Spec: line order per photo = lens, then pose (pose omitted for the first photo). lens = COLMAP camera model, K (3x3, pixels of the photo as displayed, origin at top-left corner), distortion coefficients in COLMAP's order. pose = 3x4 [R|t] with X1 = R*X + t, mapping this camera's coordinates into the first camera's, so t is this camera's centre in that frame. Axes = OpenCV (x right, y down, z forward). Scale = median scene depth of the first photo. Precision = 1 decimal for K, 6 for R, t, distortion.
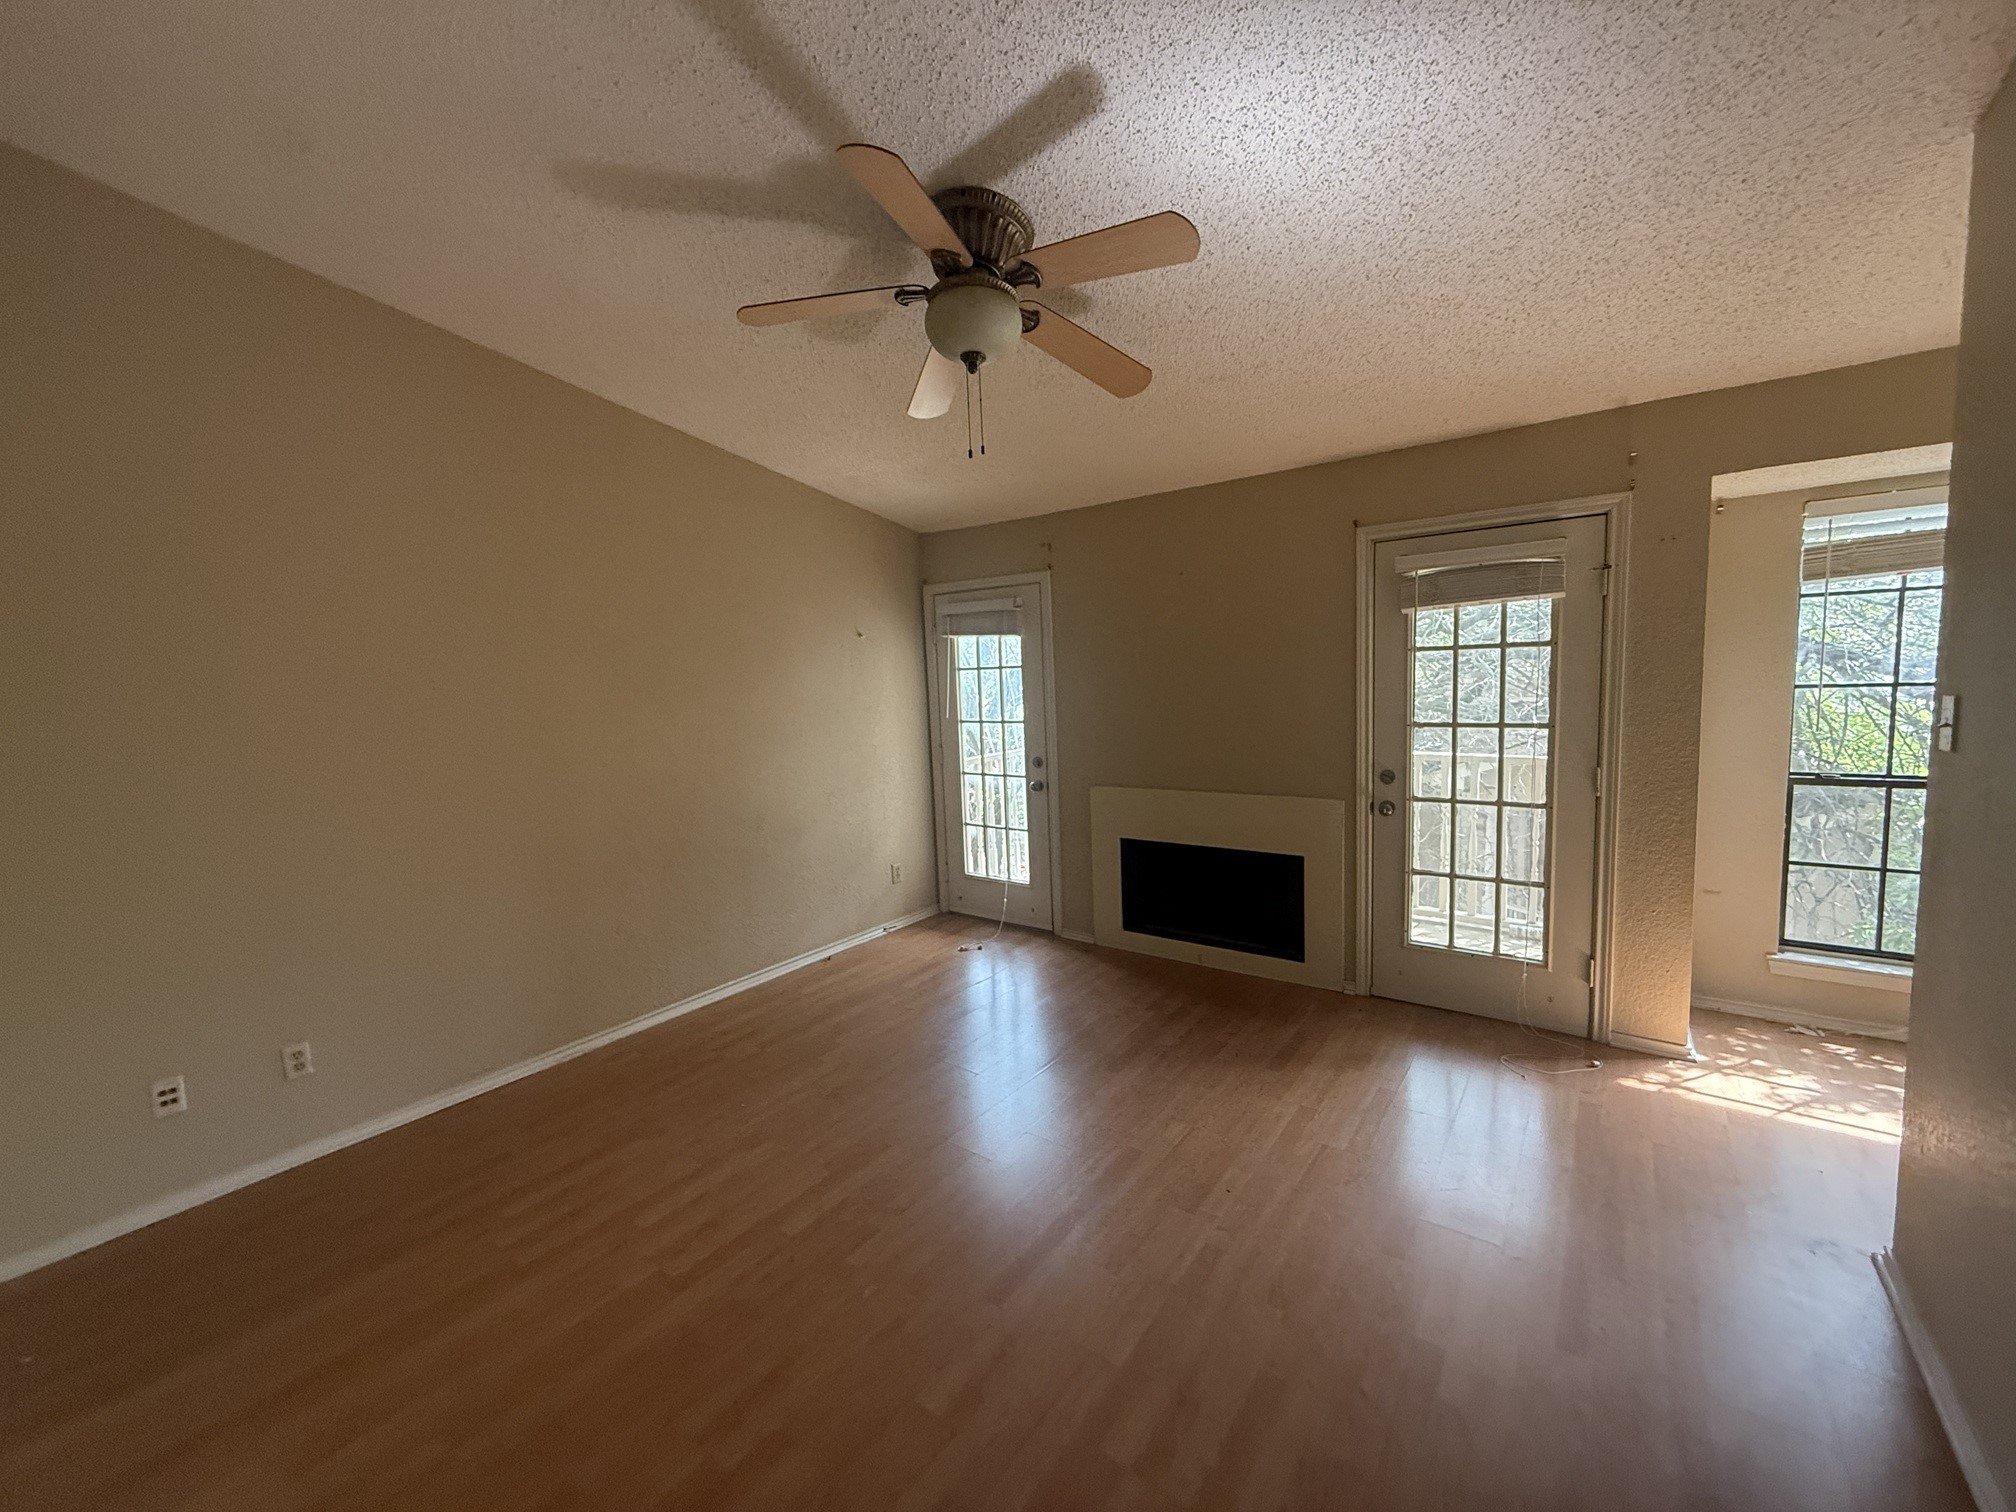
lens RADIAL K [[808.0, 0, 1013.5], [0, 808.0, 760.8], [0, 0, 1]] dist [0.003978, 0.000223]
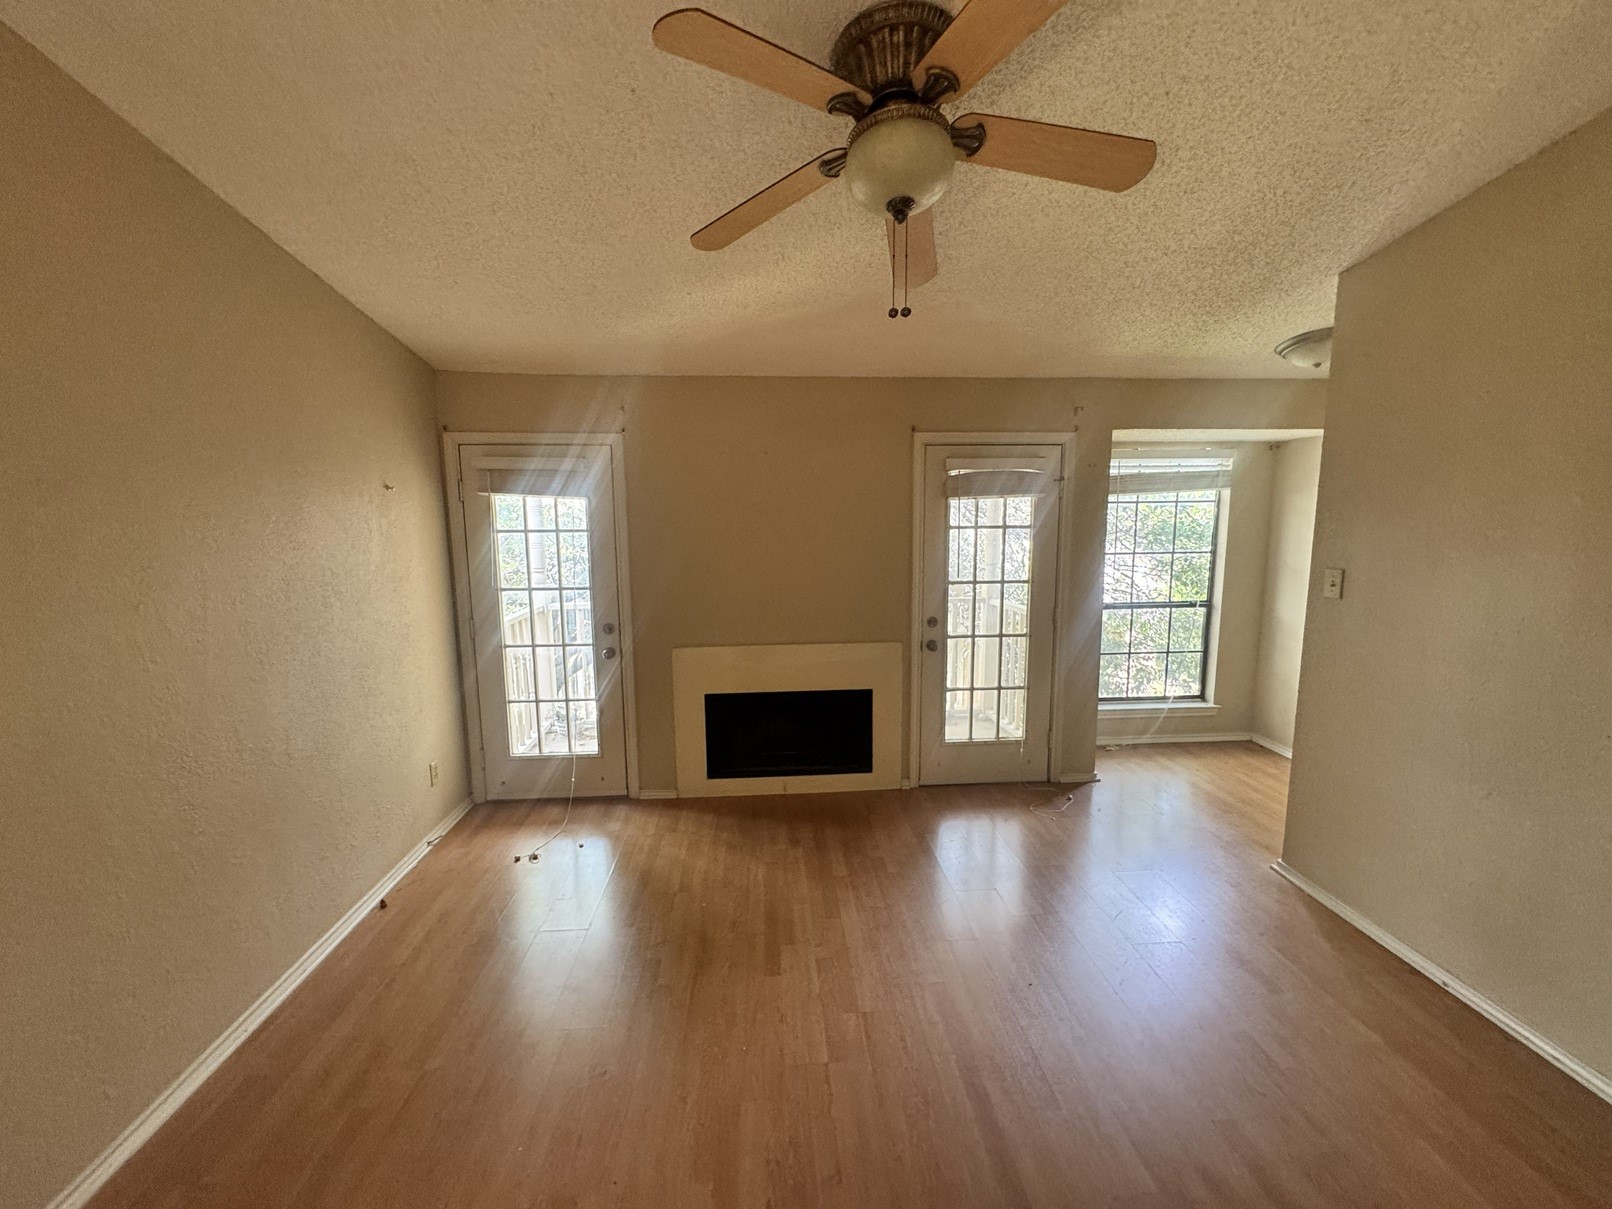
lens RADIAL K [[644.8, 0, 803.9], [0, 644.8, 609.7], [0, 0, 1]] dist [0.002487, 0.000050]
pose [[0.751960, -0.062062, 0.656280, -0.380965], [0.049047, 0.998066, 0.038186, -0.050074], [-0.657381, 0.003475, 0.753550, 0.321645]]
